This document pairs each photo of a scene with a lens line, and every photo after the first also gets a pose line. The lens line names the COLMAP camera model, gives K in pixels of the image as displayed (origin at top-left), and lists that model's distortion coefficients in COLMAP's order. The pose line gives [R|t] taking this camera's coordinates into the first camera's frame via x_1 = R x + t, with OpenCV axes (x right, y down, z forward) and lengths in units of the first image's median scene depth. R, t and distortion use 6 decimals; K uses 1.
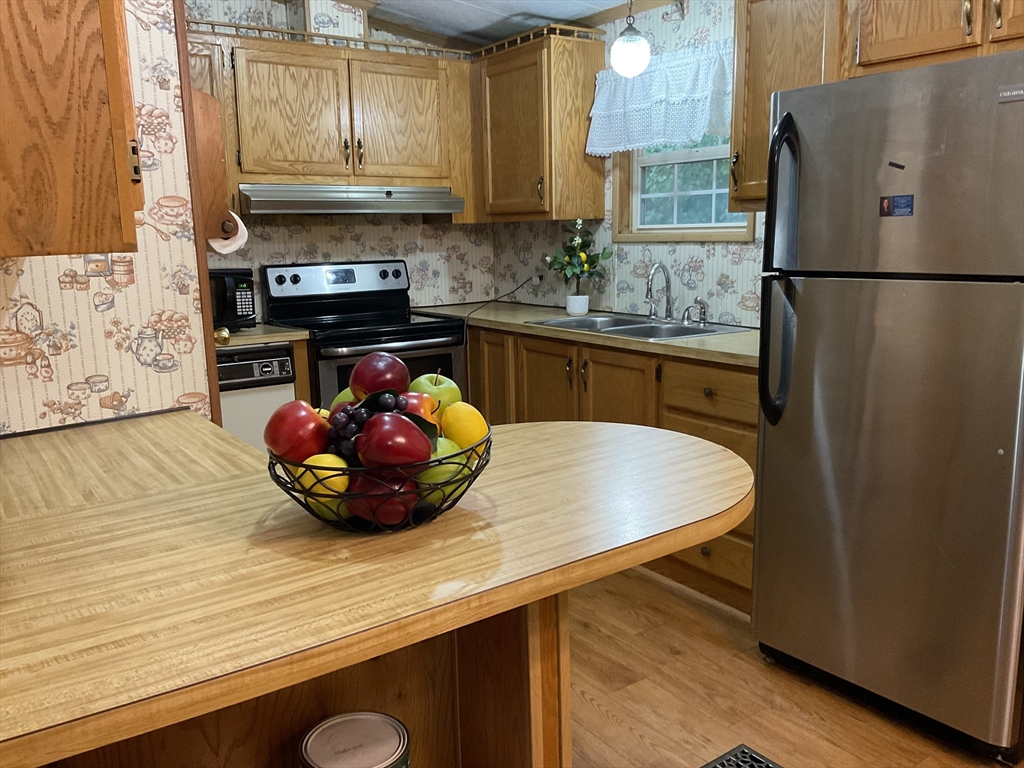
lens RADIAL K [[847.8, 0, 512.0], [0, 847.8, 384.0], [0, 0, 1]] dist [0.068773, -0.132891]
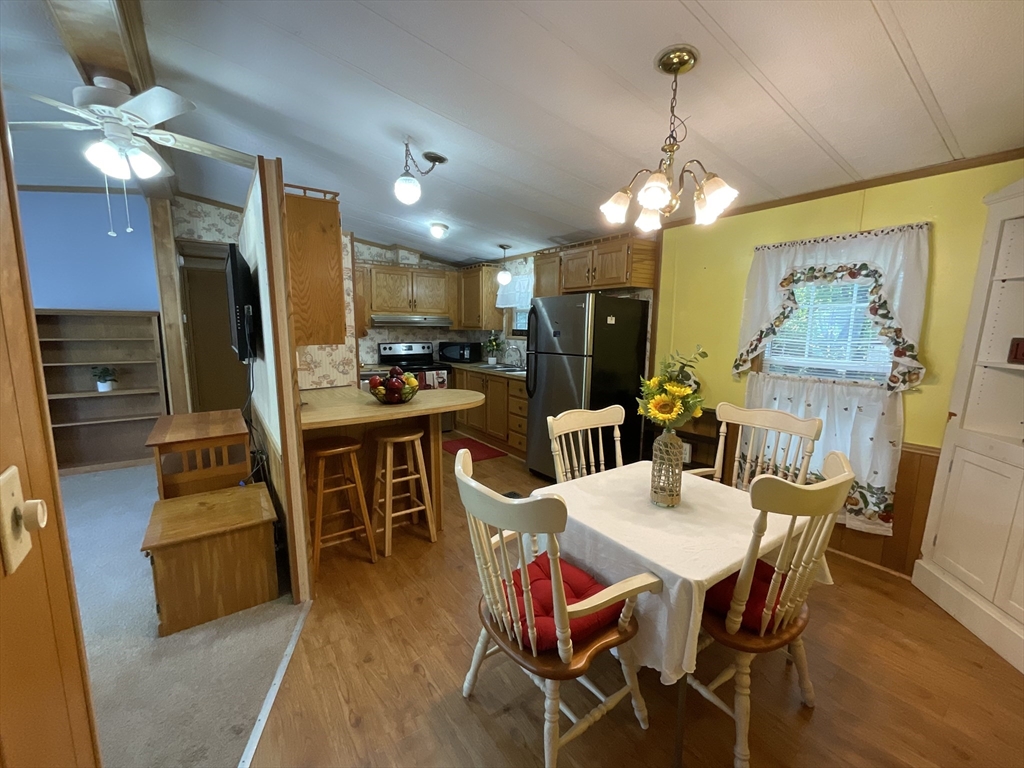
lens RADIAL K [[422.2, 0, 512.0], [0, 422.2, 384.0], [0, 0, 1]] dist [0.000208, 0.000104]
pose [[0.999506, 0.029585, 0.010608, 0.211812], [-0.029096, 0.998628, -0.043548, 0.064738], [-0.011882, 0.043218, 0.998995, -0.599041]]
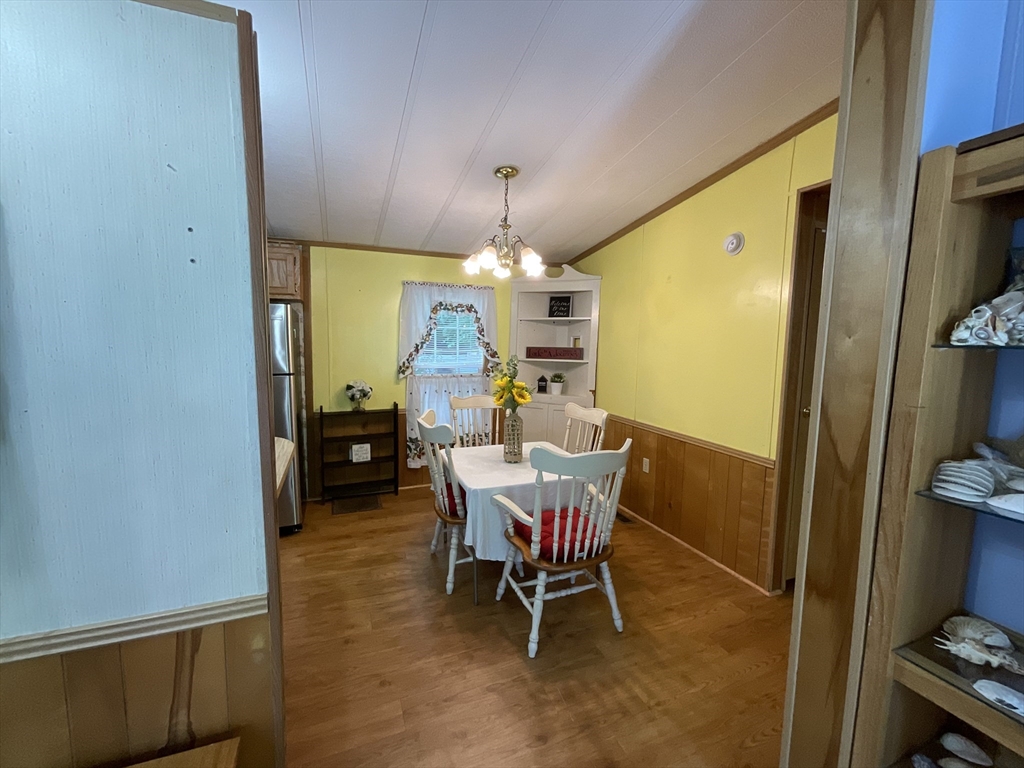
lens RADIAL K [[422.2, 0, 512.0], [0, 422.2, 384.0], [0, 0, 1]] dist [0.000208, 0.000104]
pose [[0.224155, -0.071961, 0.971893, -0.559374], [0.159585, 0.986519, 0.036238, -0.005099], [-0.961399, 0.146976, 0.232617, -0.141733]]
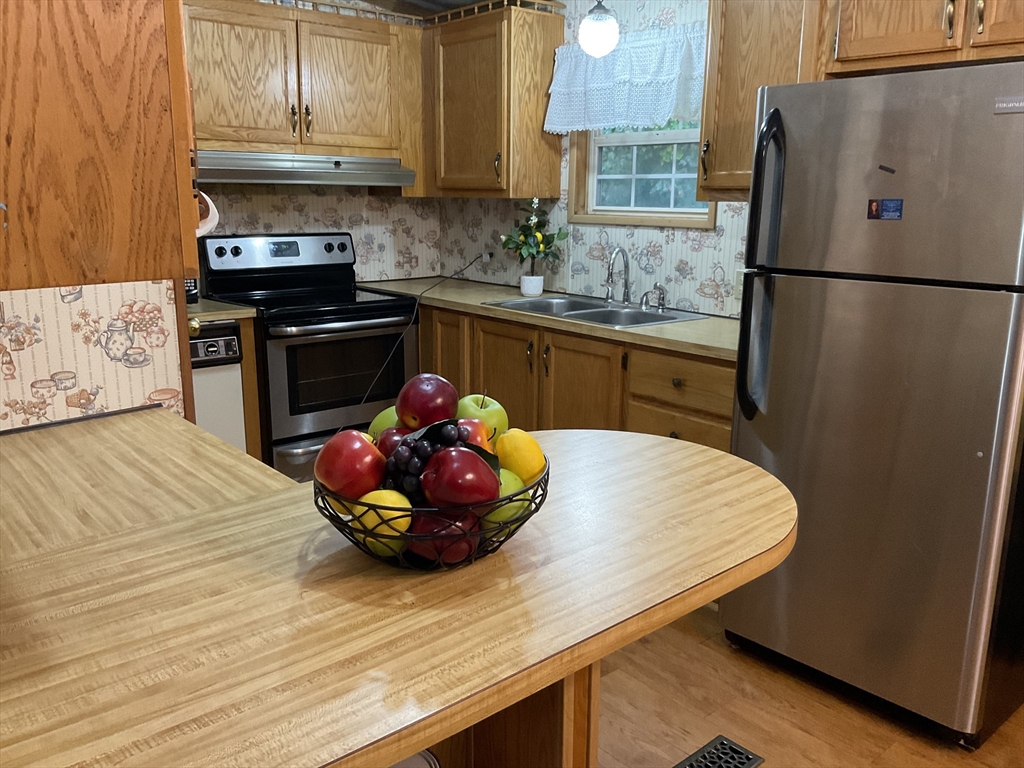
lens RADIAL K [[847.8, 0, 512.0], [0, 847.8, 384.0], [0, 0, 1]] dist [0.068773, -0.132891]
pose [[0.994528, 0.009063, 0.104079, -0.078182], [-0.013512, 0.999021, 0.042121, -0.032836], [-0.103596, -0.043297, 0.993677, 0.027468]]
